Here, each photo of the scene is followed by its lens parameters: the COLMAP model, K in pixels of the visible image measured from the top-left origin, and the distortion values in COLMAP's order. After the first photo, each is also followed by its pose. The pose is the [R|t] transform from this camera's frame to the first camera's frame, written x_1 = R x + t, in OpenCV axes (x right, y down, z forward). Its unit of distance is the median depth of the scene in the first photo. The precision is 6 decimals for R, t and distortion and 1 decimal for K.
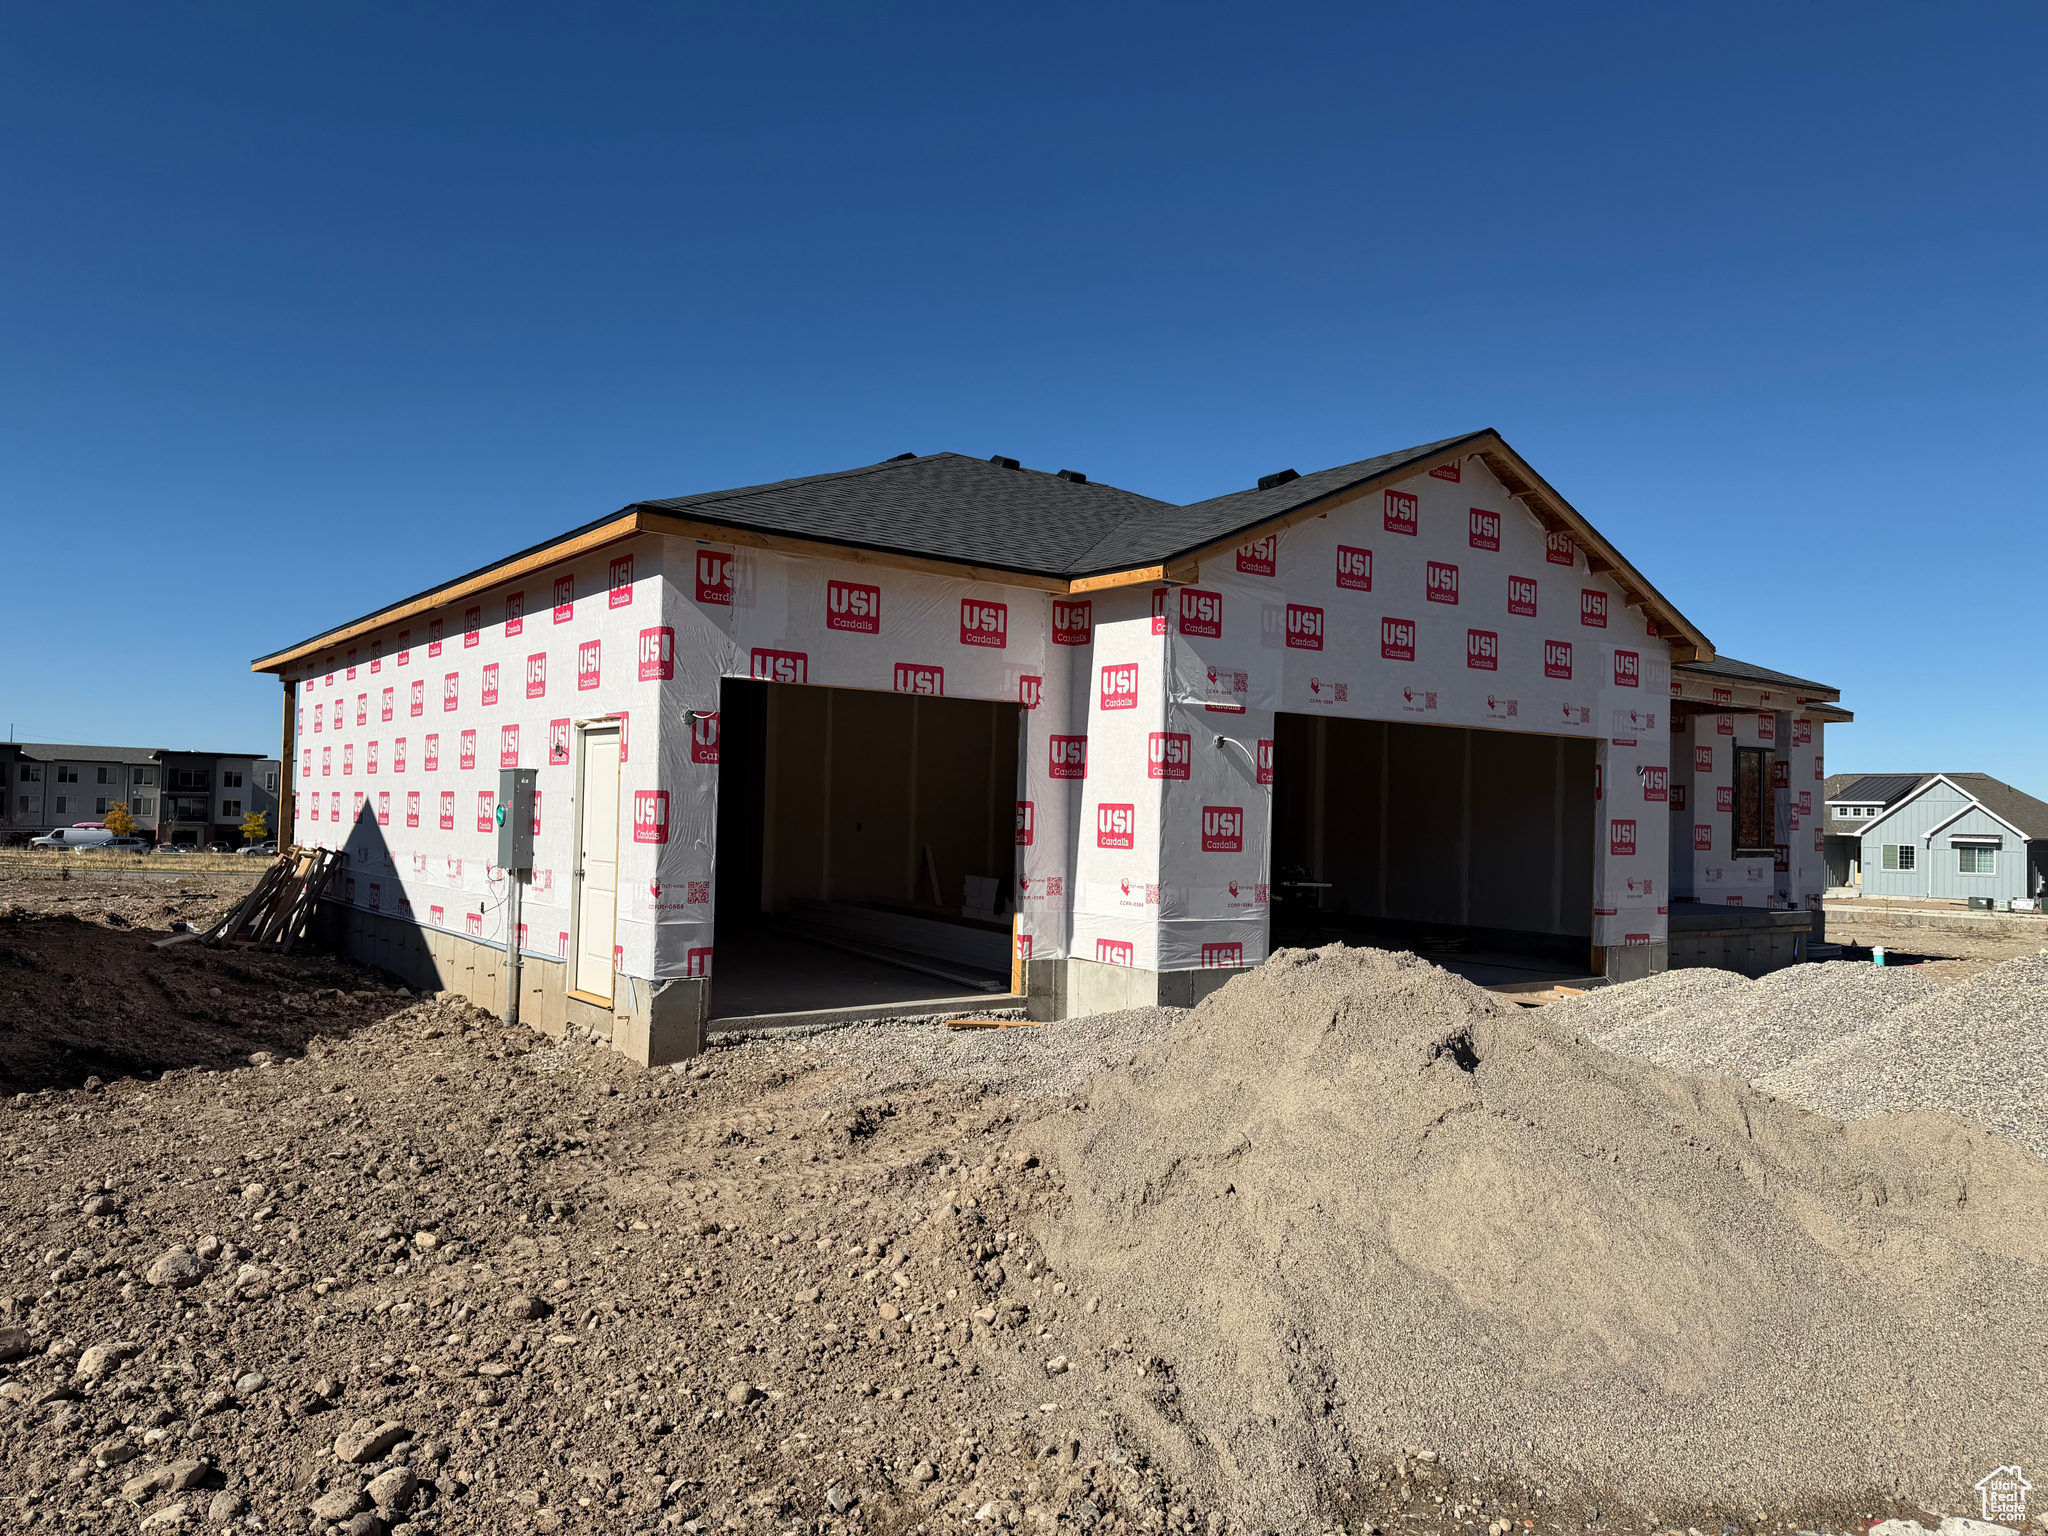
lens RADIAL K [[1444.6, 0, 1019.3], [0, 1444.6, 752.5], [0, 0, 1]] dist [0.052933, -0.053758]
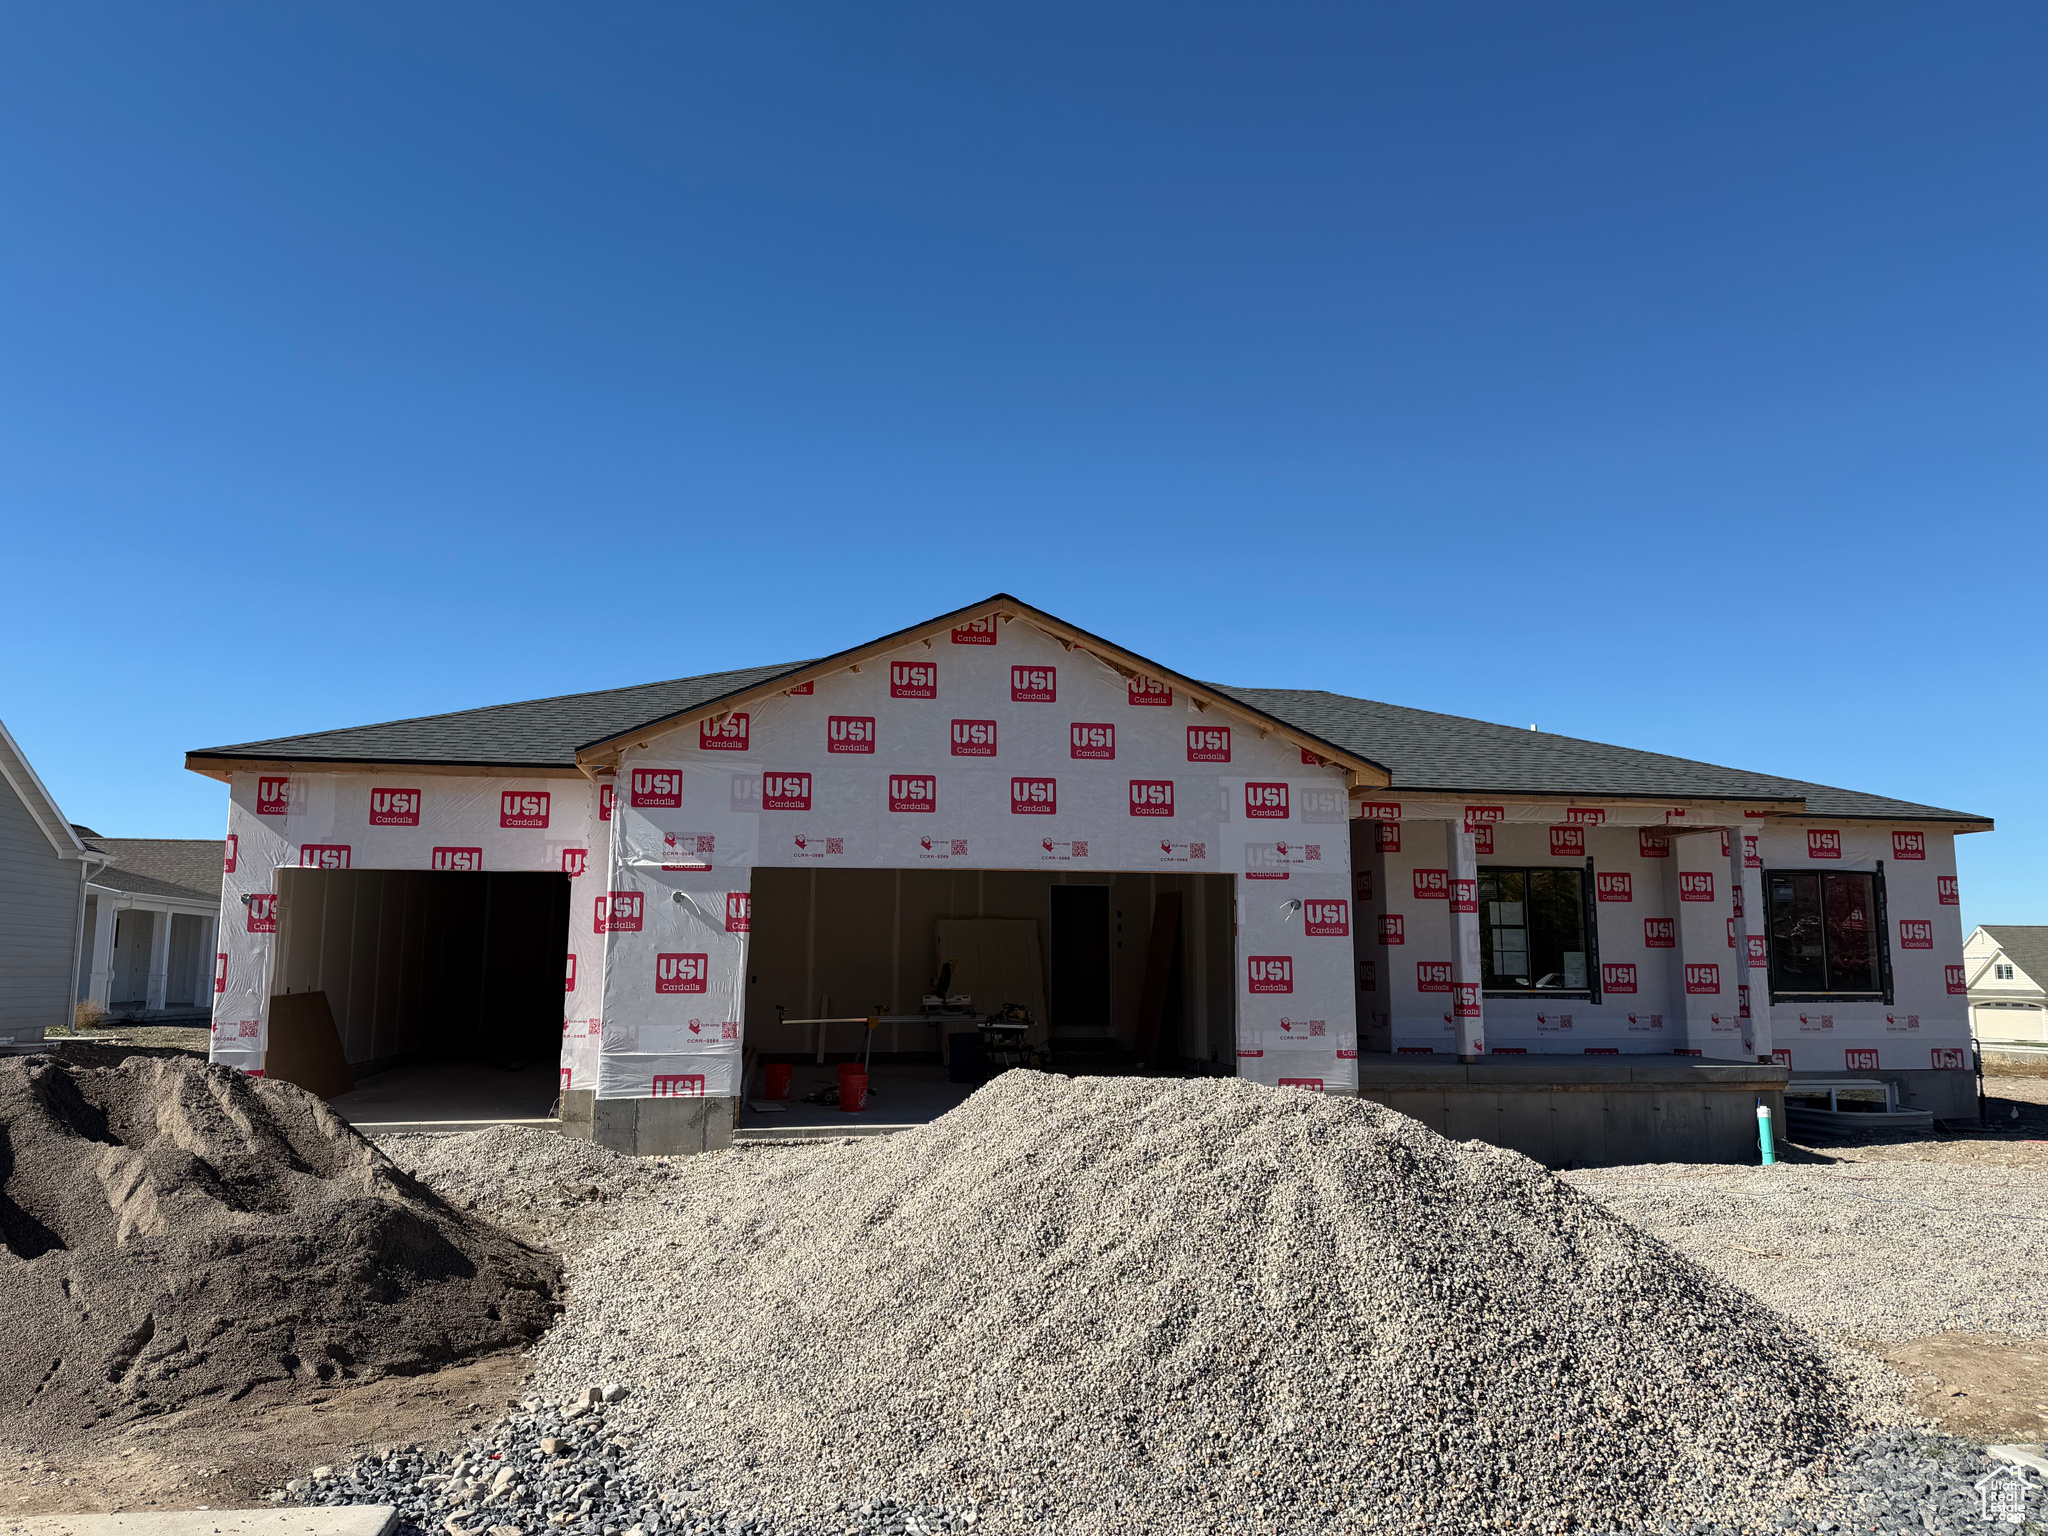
lens RADIAL K [[1444.6, 0, 923.4], [0, 1444.6, 721.3], [0, 0, 1]] dist [0.052933, -0.053758]
pose [[0.890471, -0.097280, -0.444521, 0.824702], [0.036849, 0.989089, -0.142636, 0.025563], [0.453546, 0.110633, 0.884340, 0.040236]]
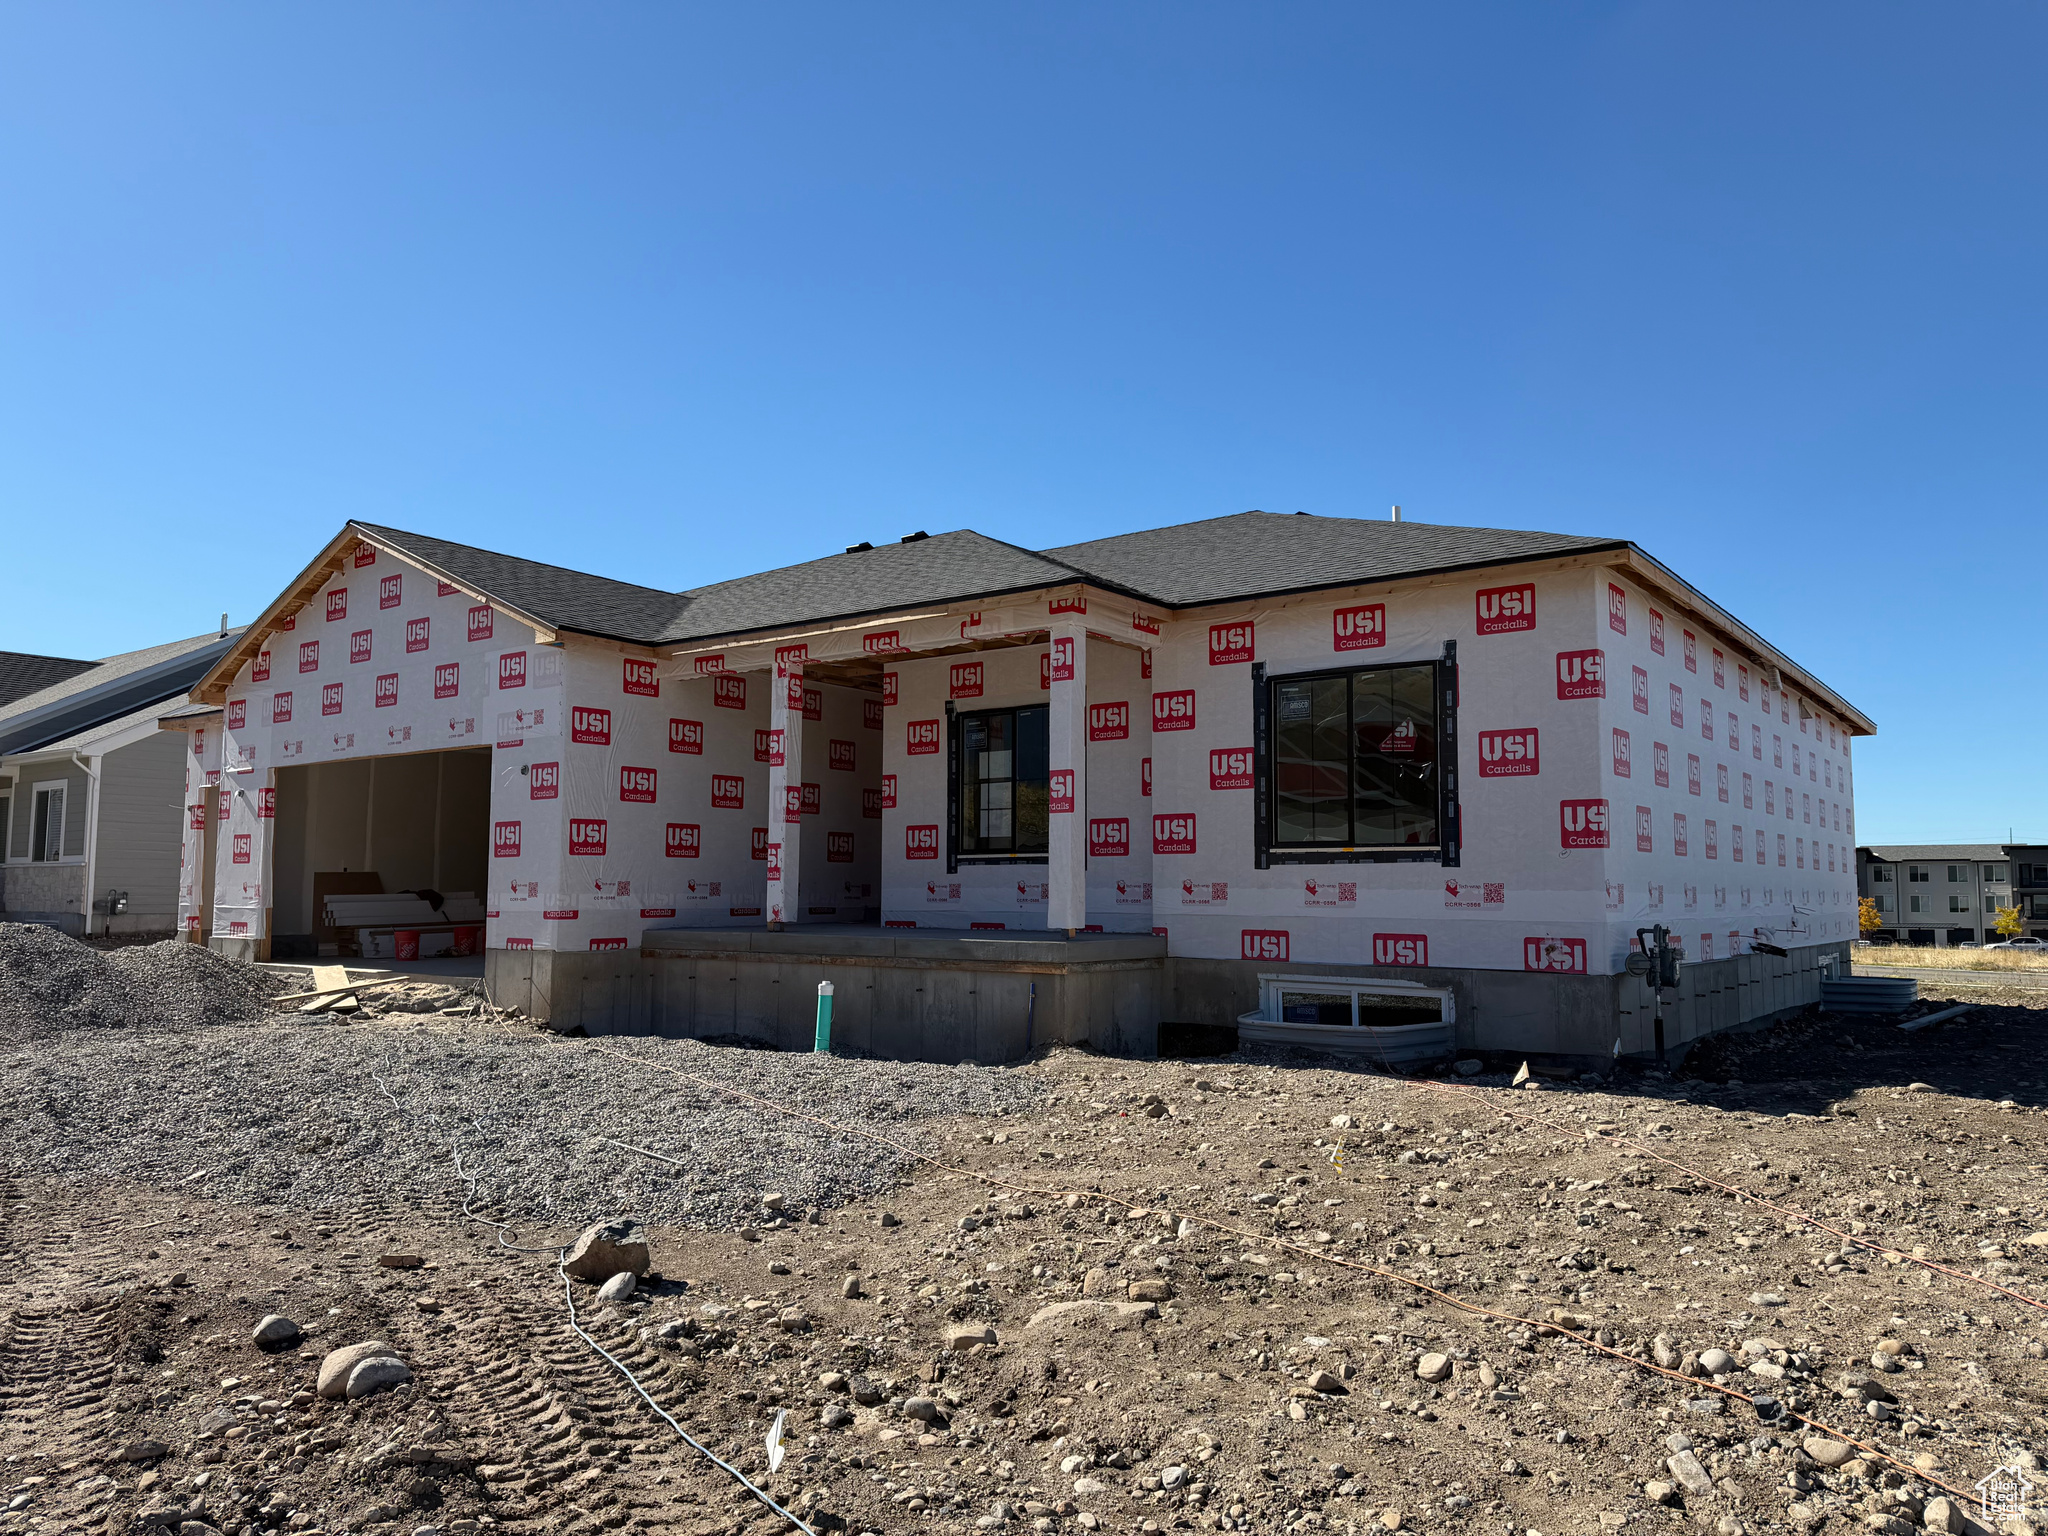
lens RADIAL K [[1444.6, 0, 1020.4], [0, 1444.6, 776.8], [0, 0, 1]] dist [0.052933, -0.053758]
pose [[0.281813, -0.098998, -0.954348, 1.855996], [0.043351, 0.994961, -0.090410, 0.152891], [0.958490, -0.015894, 0.284684, 1.332902]]
